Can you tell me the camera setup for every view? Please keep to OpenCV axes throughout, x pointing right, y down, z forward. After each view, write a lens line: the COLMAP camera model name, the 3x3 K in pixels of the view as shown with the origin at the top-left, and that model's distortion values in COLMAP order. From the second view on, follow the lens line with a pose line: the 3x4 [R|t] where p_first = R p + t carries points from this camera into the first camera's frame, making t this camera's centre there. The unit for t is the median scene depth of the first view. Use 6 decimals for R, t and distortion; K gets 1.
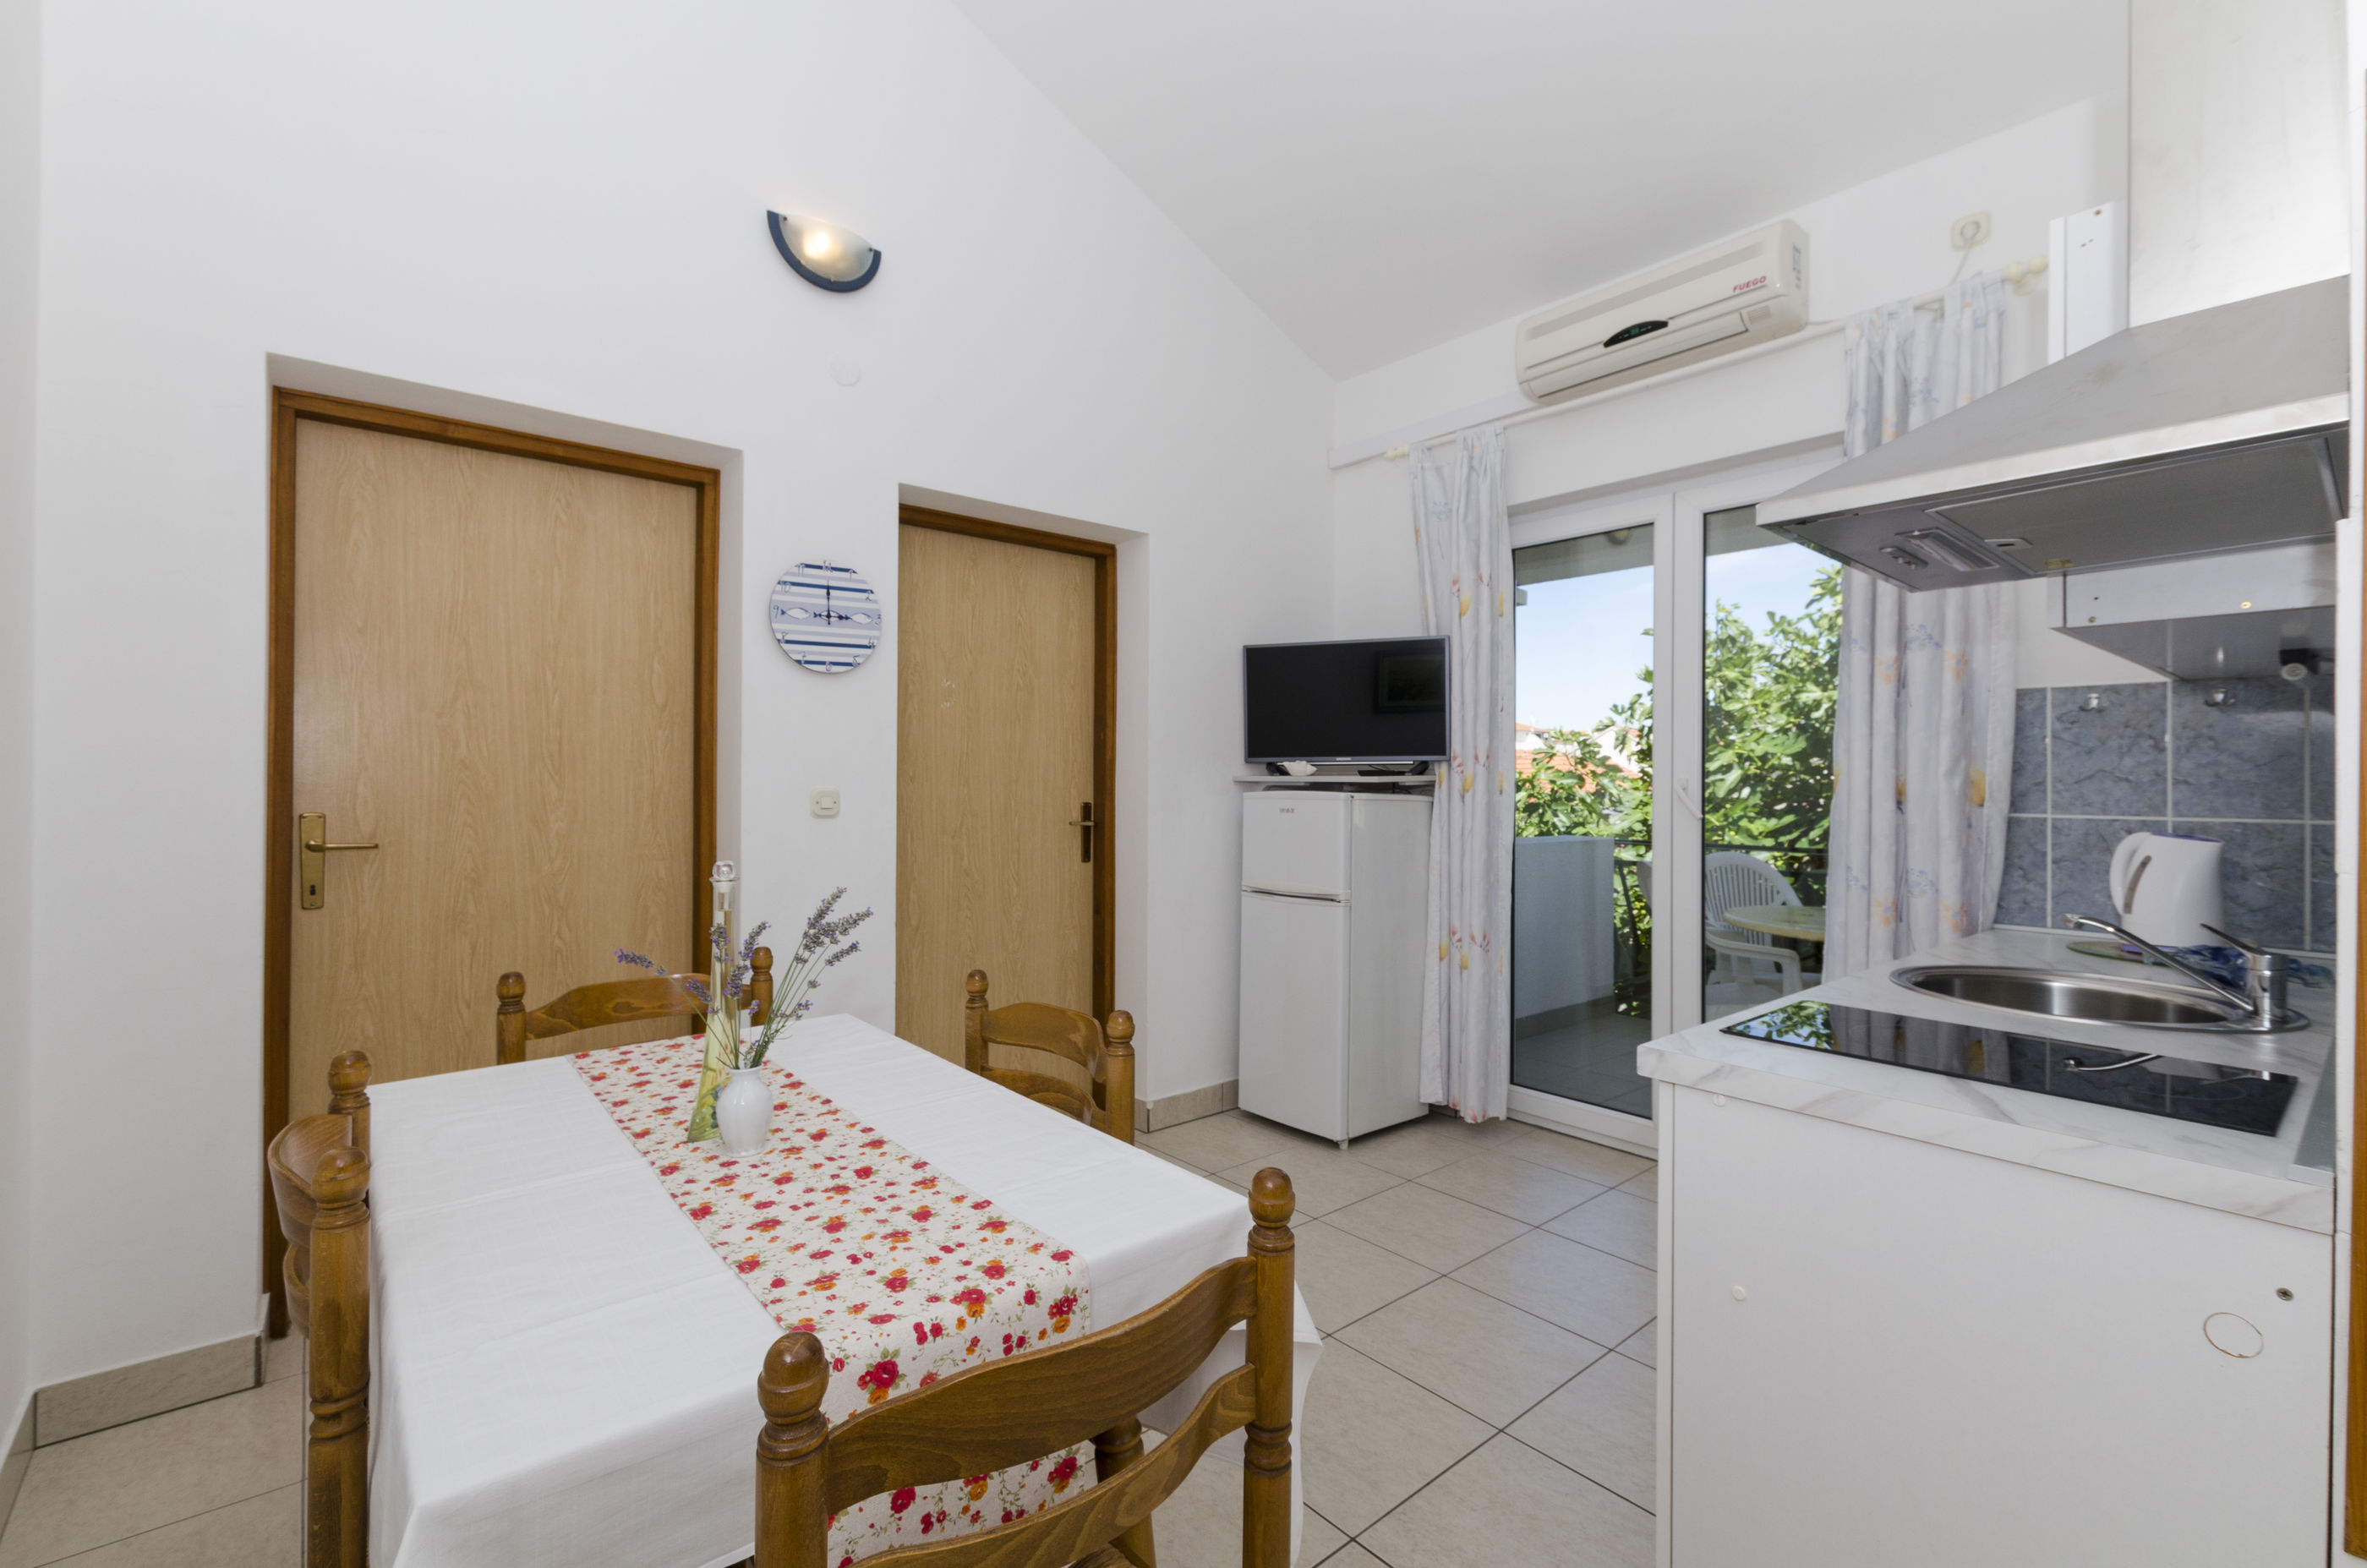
lens RADIAL K [[1035.9, 0, 1185.7], [0, 1035.9, 773.5], [0, 0, 1]] dist [0.011936, -0.003752]
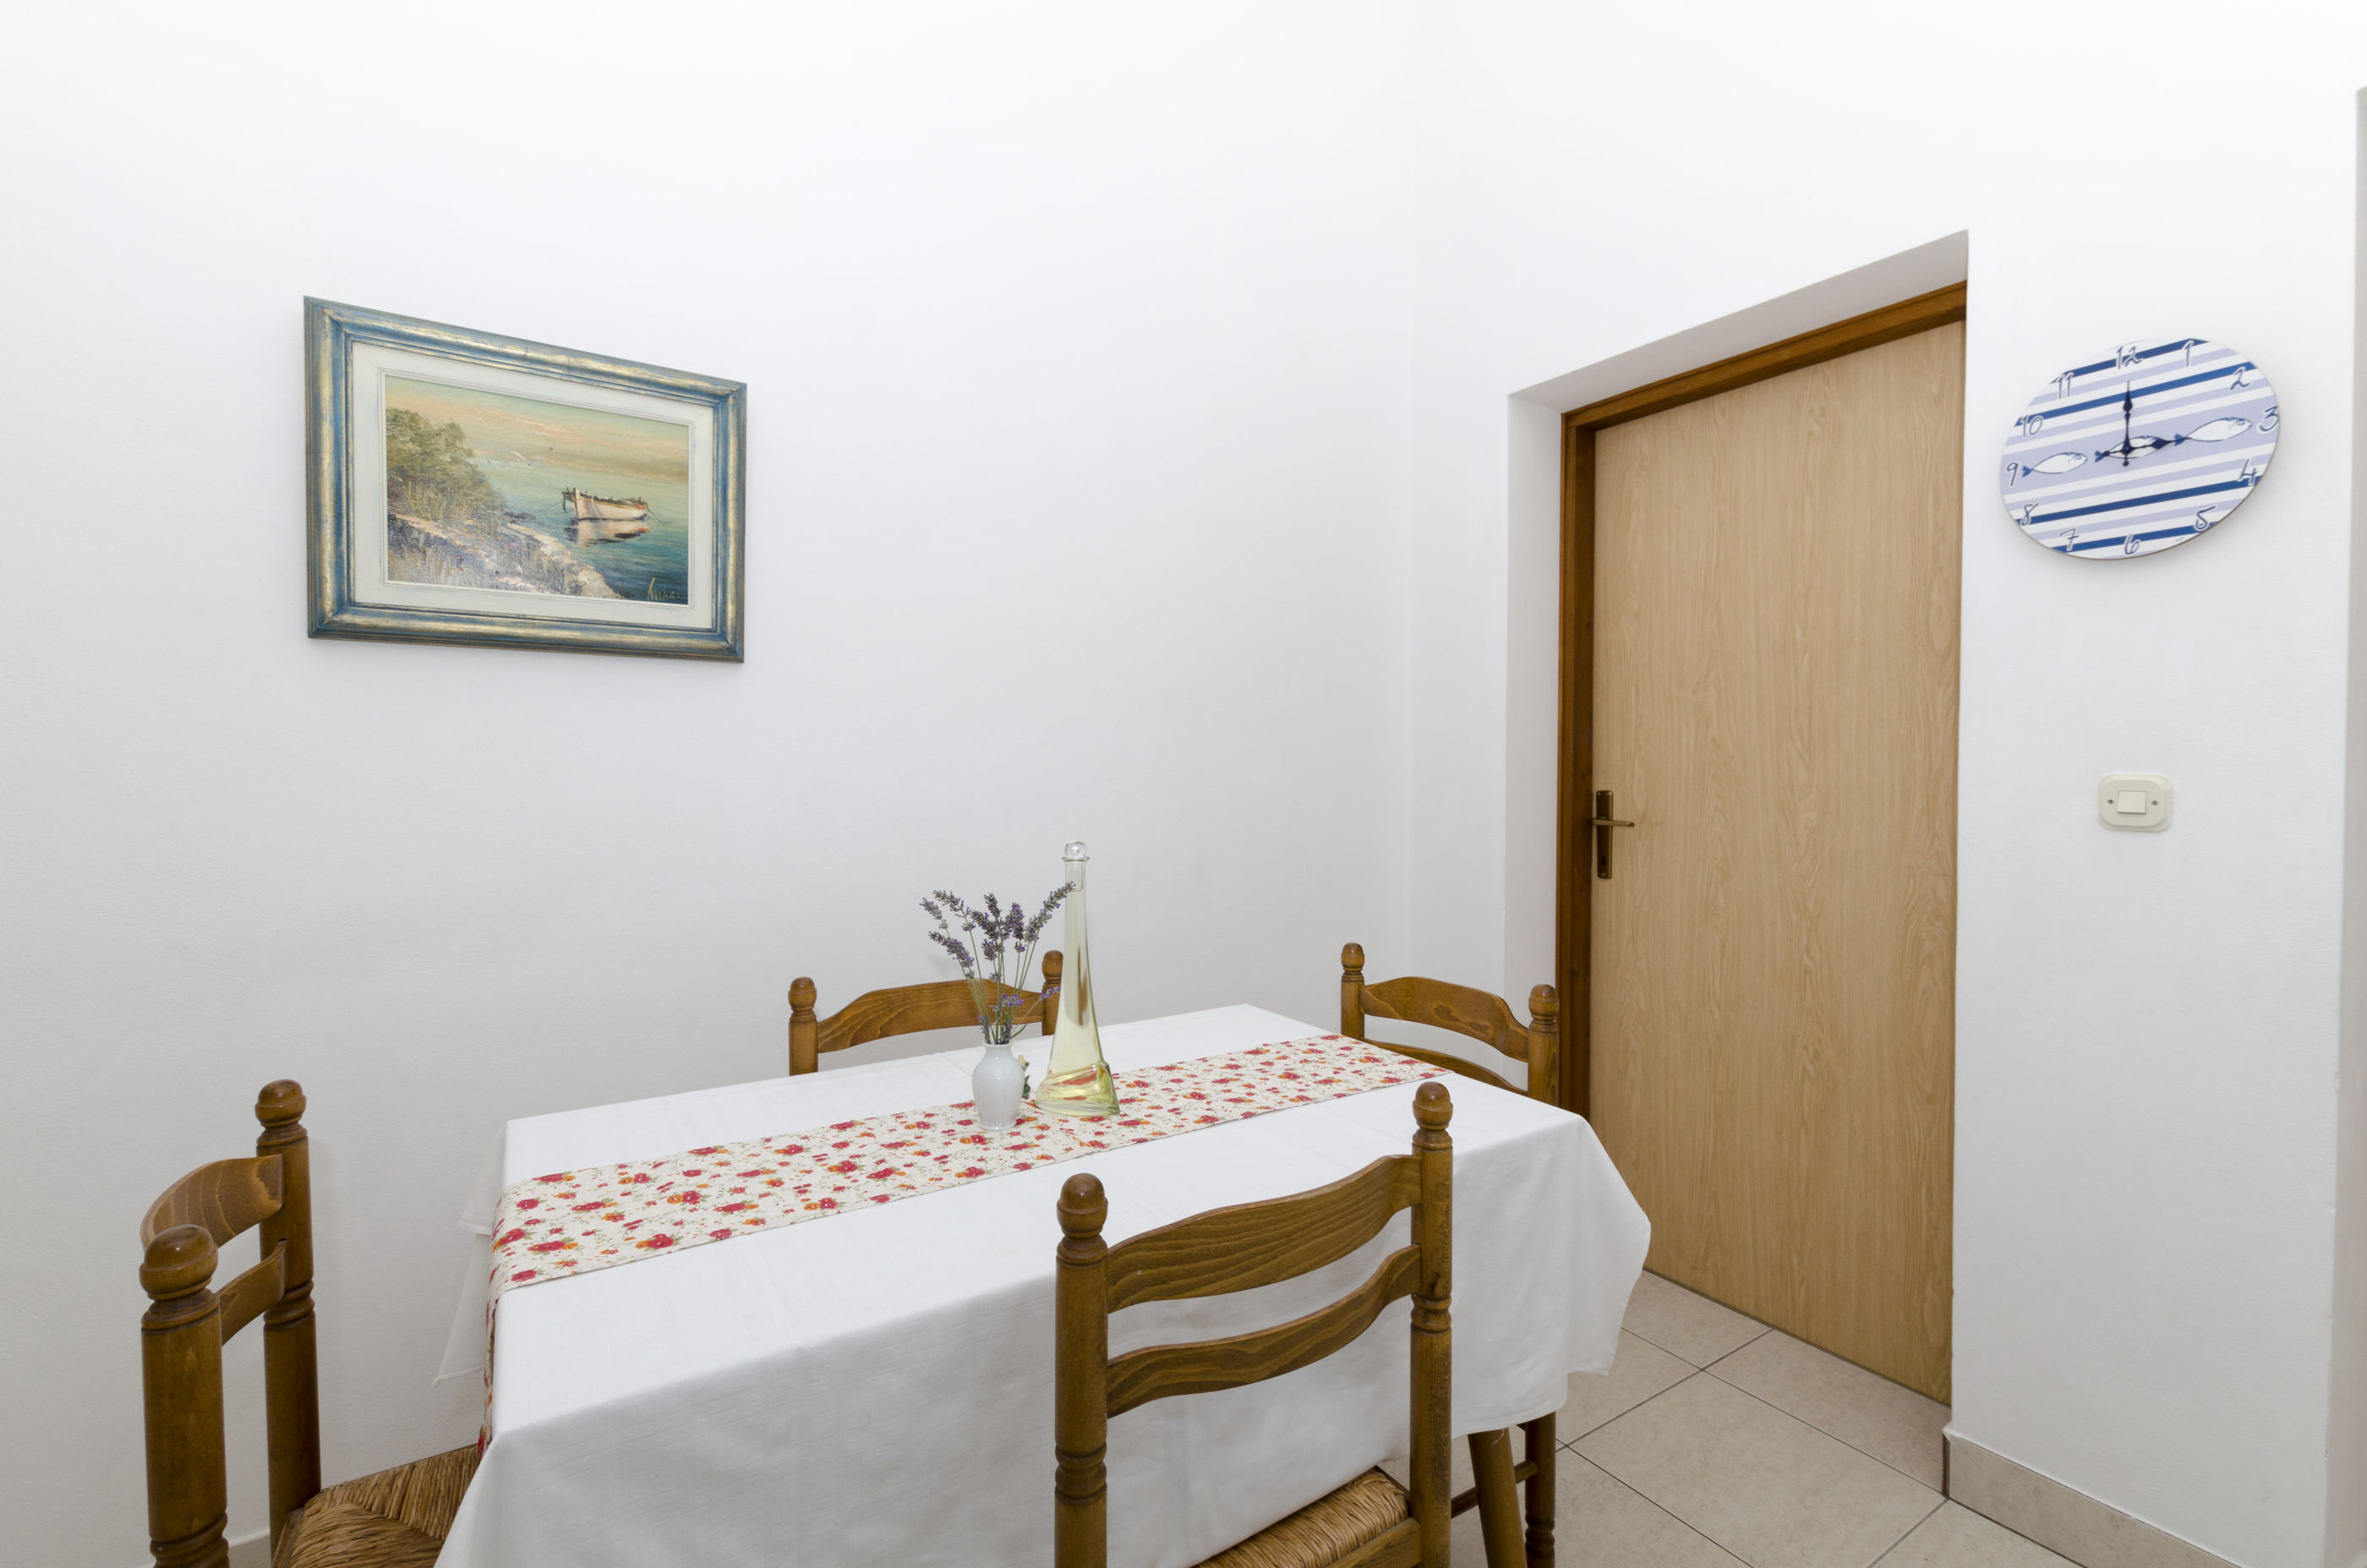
lens RADIAL K [[1035.9, 0, 1188.5], [0, 1035.9, 777.3], [0, 0, 1]] dist [0.011936, -0.003752]
pose [[-0.129497, 0.015089, -0.991465, 0.364358], [0.003731, 0.999885, 0.014730, 0.007998], [0.991573, -0.001792, -0.129539, 0.877703]]
